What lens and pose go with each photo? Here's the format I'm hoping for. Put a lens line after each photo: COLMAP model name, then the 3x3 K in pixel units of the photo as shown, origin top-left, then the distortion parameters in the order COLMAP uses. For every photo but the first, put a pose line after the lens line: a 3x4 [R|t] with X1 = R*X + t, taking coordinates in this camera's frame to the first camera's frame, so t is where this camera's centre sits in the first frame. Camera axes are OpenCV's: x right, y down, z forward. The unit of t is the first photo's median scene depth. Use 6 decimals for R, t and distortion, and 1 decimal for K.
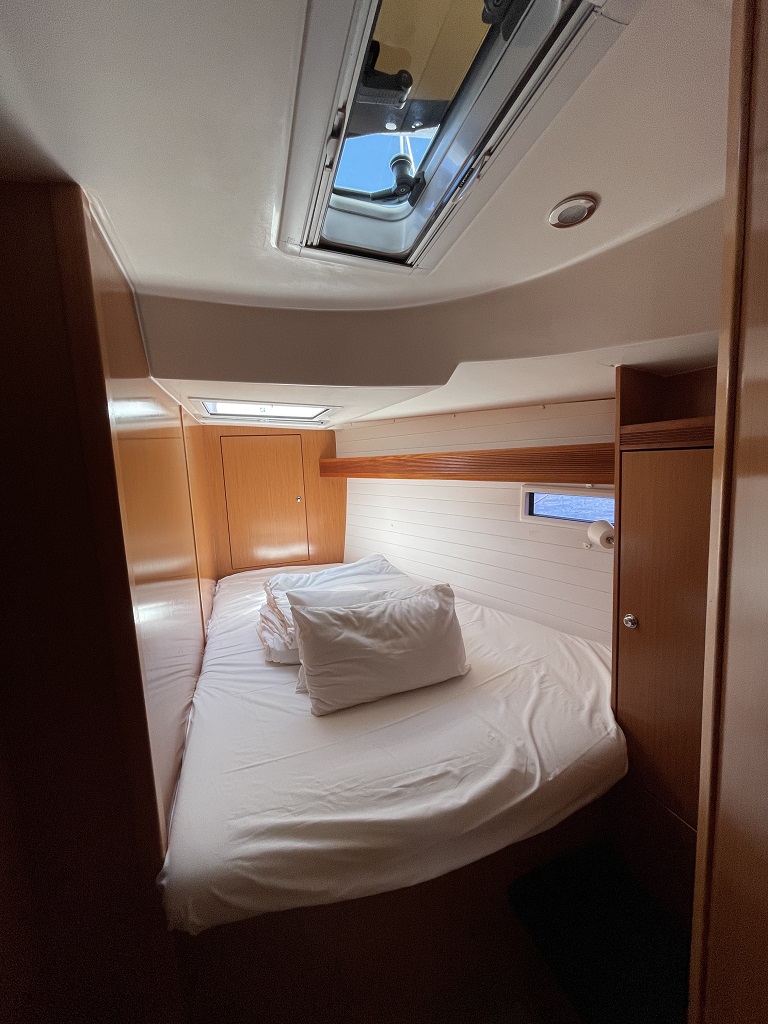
lens RADIAL K [[421.0, 0, 388.9], [0, 421.0, 510.0], [0, 0, 1]] dist [-0.006359, -0.000782]
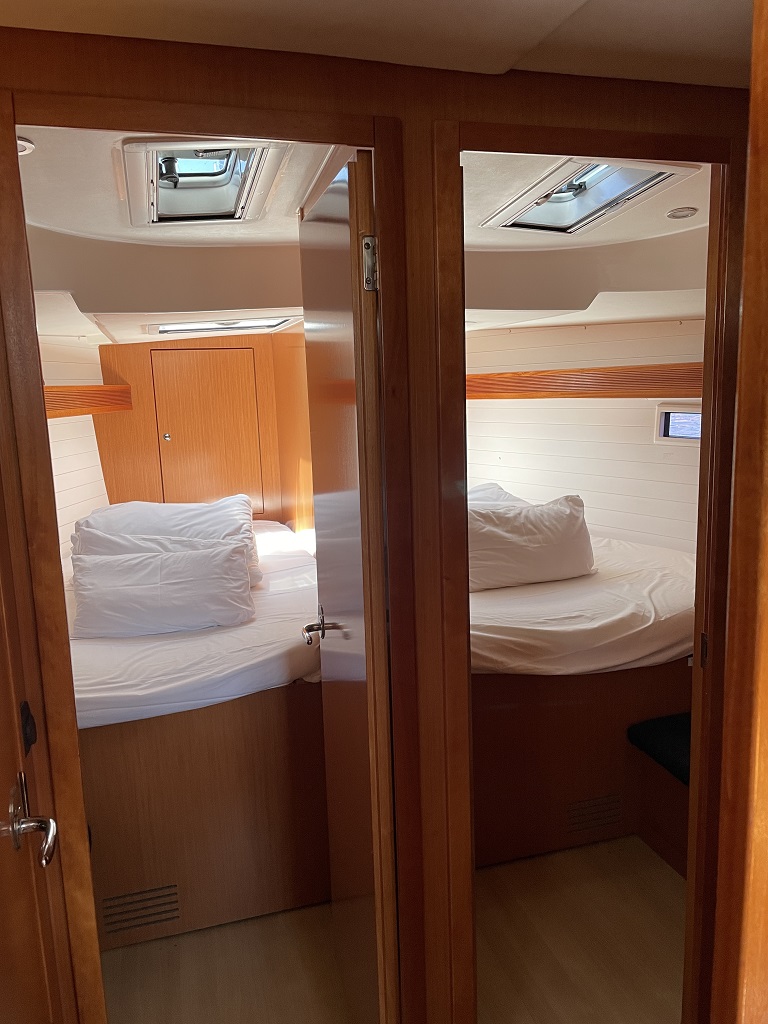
lens RADIAL K [[771.6, 0, 377.6], [0, 771.6, 512.4], [0, 0, 1]] dist [0.050340, -0.076396]
pose [[0.997499, 0.020144, -0.067748, -0.245923], [-0.016957, 0.998737, 0.047292, 0.148336], [0.068615, -0.046025, 0.996581, -1.044767]]
